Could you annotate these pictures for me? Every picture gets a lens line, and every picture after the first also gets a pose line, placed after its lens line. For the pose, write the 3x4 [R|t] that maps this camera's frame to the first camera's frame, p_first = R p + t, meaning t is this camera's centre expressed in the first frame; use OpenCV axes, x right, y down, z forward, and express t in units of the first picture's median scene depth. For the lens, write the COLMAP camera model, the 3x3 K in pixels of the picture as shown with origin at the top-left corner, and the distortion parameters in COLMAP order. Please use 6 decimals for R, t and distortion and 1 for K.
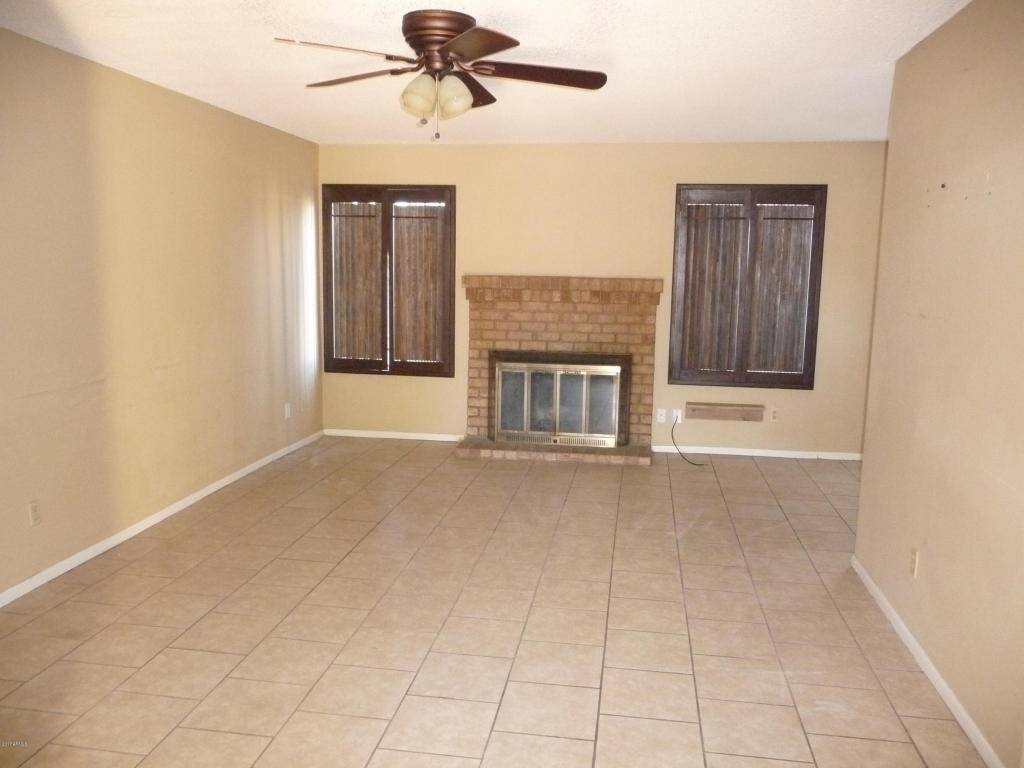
lens RADIAL K [[838.1, 0, 509.8], [0, 838.1, 383.9], [0, 0, 1]] dist [-0.051519, 0.058300]
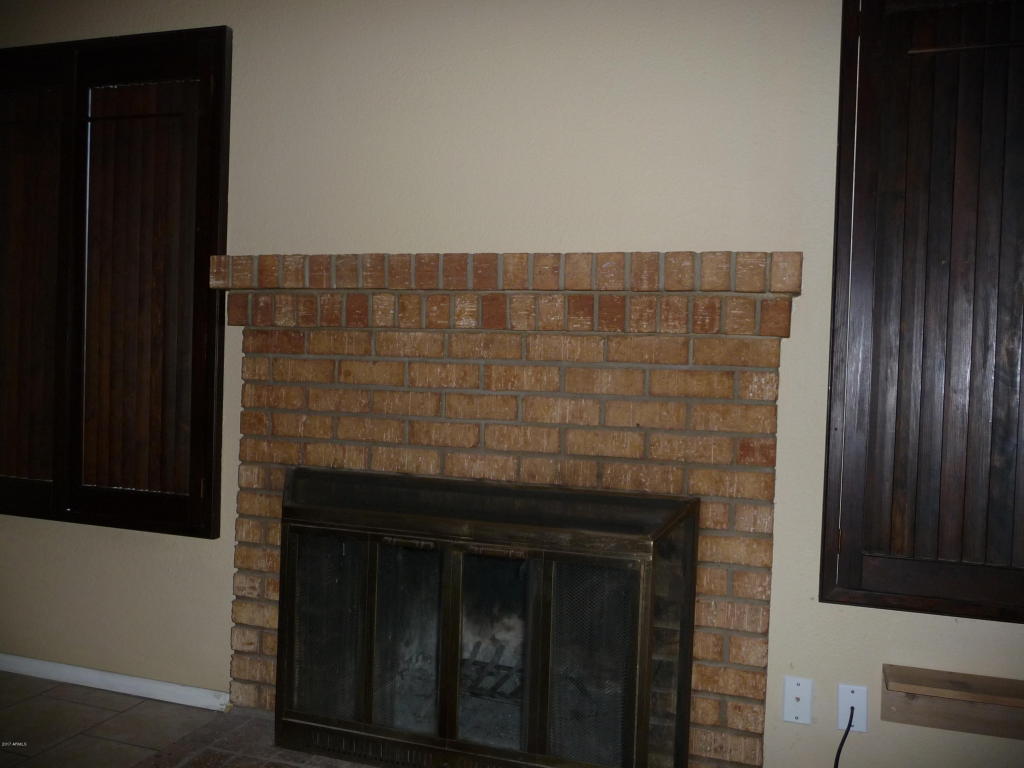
lens RADIAL K [[838.1, 0, 509.8], [0, 838.1, 383.9], [0, 0, 1]] dist [-0.051519, 0.058300]
pose [[0.988992, 0.019198, -0.146715, 0.121316], [-0.037261, 0.991906, -0.121385, -0.037247], [0.143197, 0.125515, 0.981703, 0.681695]]
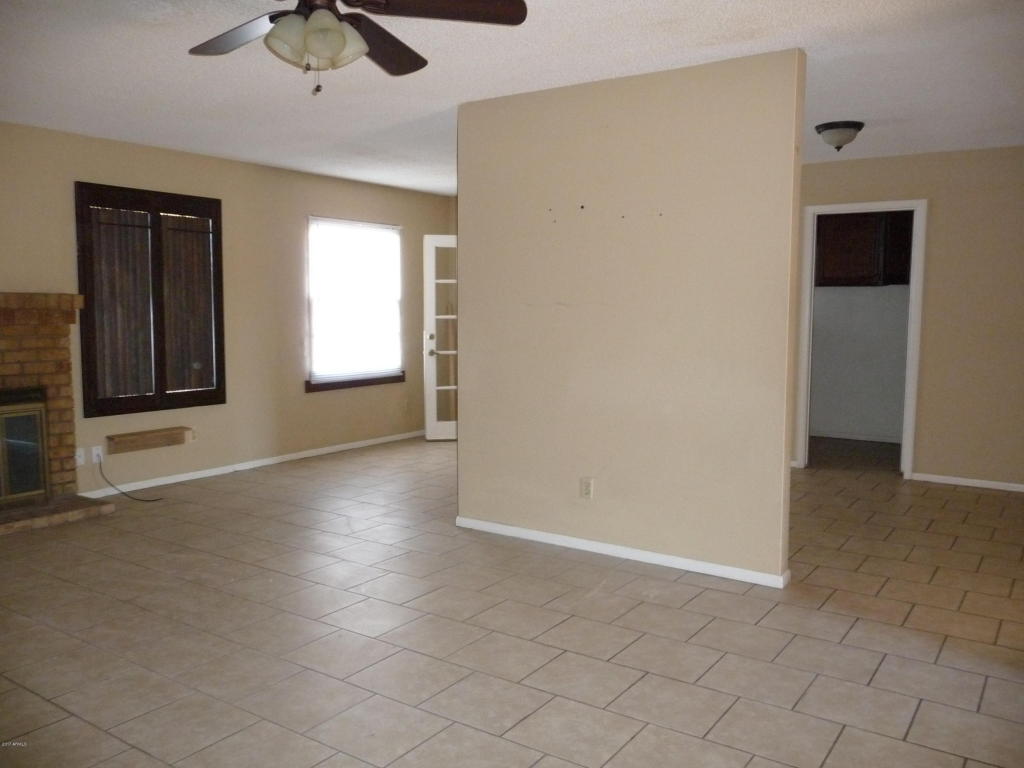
lens RADIAL K [[838.1, 0, 509.8], [0, 838.1, 383.9], [0, 0, 1]] dist [-0.051519, 0.058300]
pose [[0.433282, -0.094273, 0.896314, -0.374558], [0.133936, 0.990206, 0.039403, -0.009632], [-0.891251, 0.102976, 0.441665, 0.248805]]
